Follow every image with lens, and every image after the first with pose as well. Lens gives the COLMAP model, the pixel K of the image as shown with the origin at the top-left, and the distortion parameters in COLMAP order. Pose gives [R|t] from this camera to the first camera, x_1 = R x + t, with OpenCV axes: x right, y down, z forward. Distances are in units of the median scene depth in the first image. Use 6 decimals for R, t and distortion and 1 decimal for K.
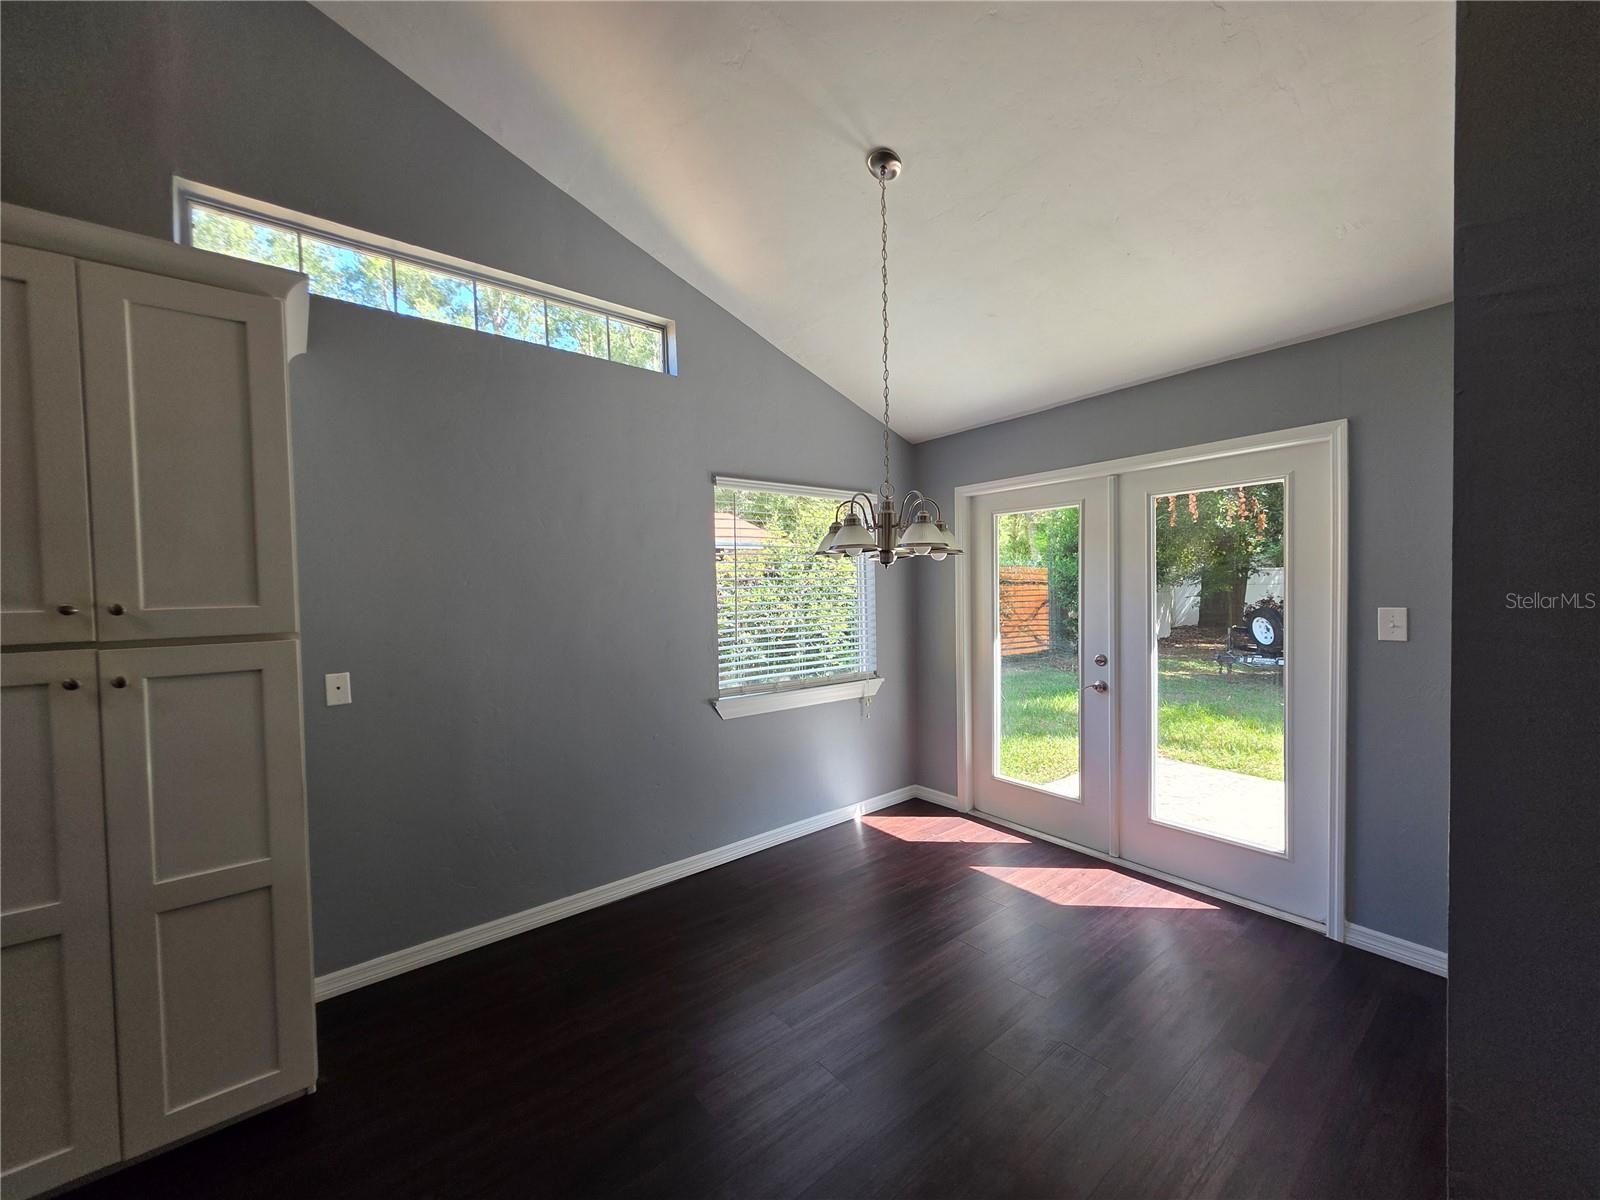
lens RADIAL K [[640.6, 0, 801.7], [0, 640.6, 606.5], [0, 0, 1]] dist [0.003862, 0.000021]
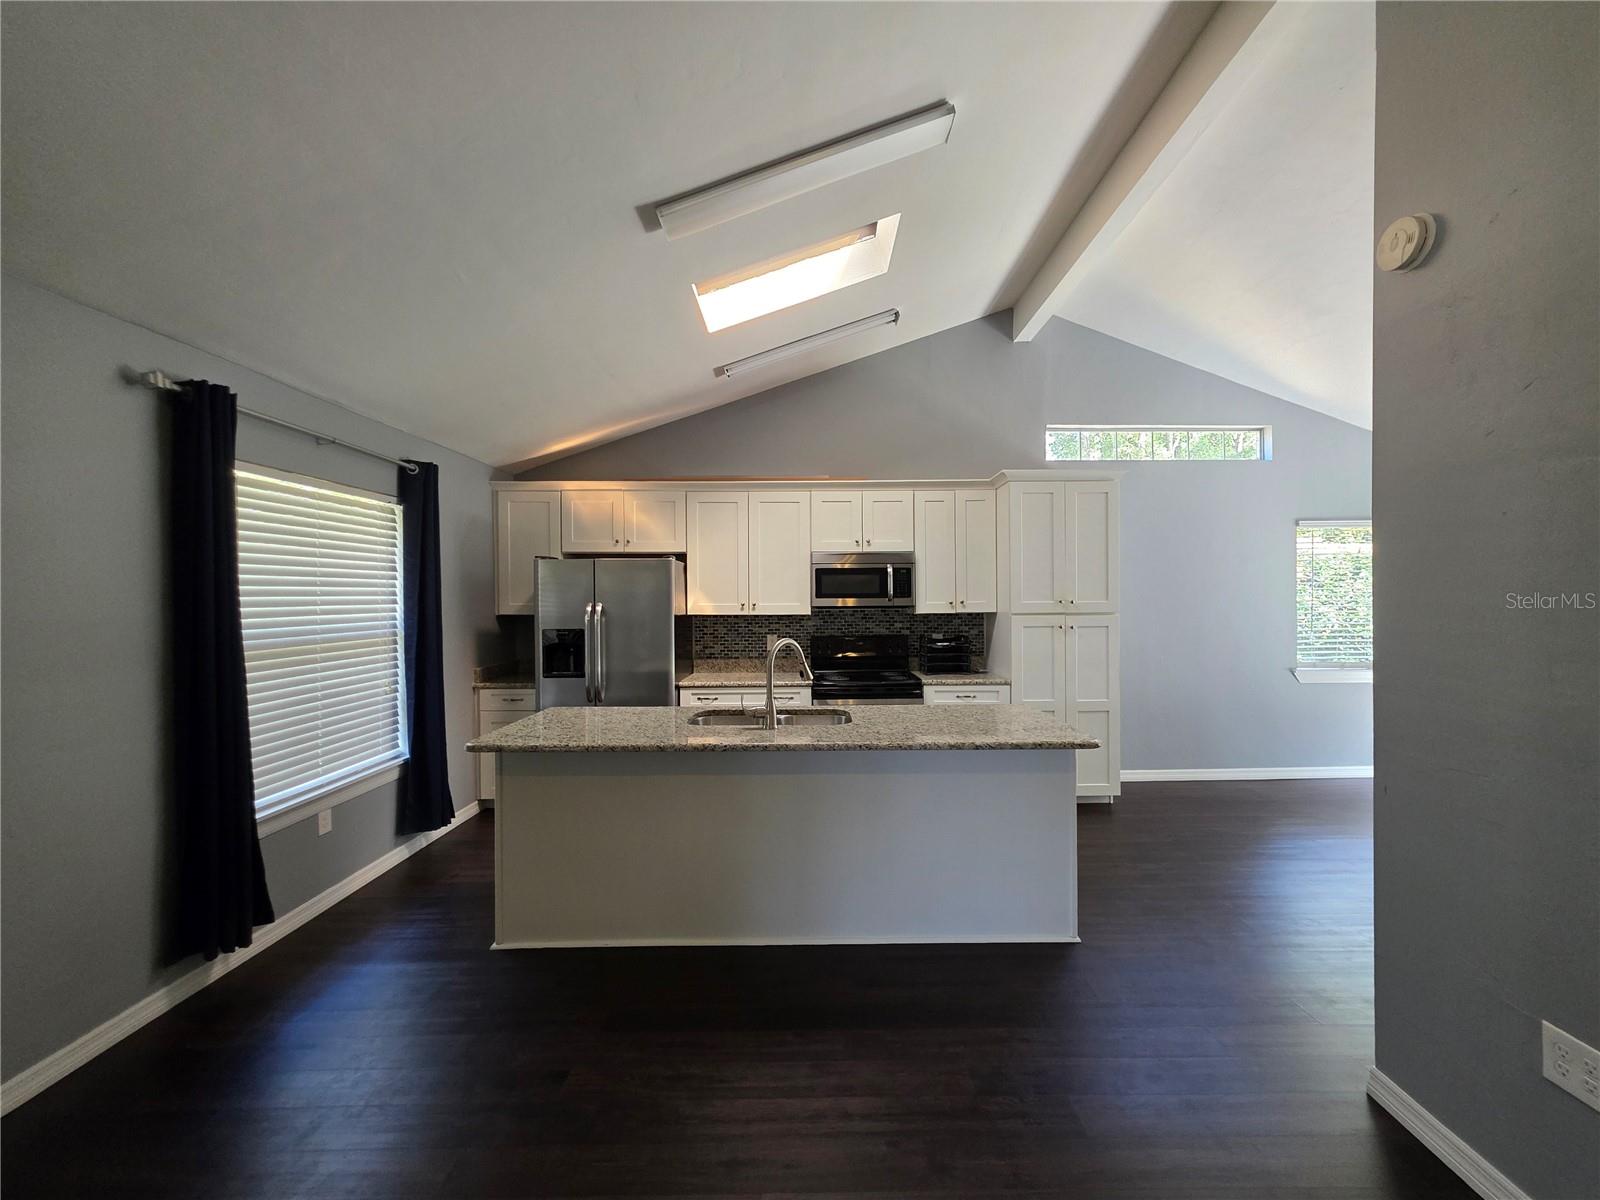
lens RADIAL K [[640.6, 0, 807.2], [0, 640.6, 606.7], [0, 0, 1]] dist [0.003862, 0.000021]
pose [[0.785306, 0.023217, -0.618672, -0.106890], [-0.024147, 0.999685, 0.006864, 0.017036], [0.618636, 0.009548, 0.785619, -0.934198]]
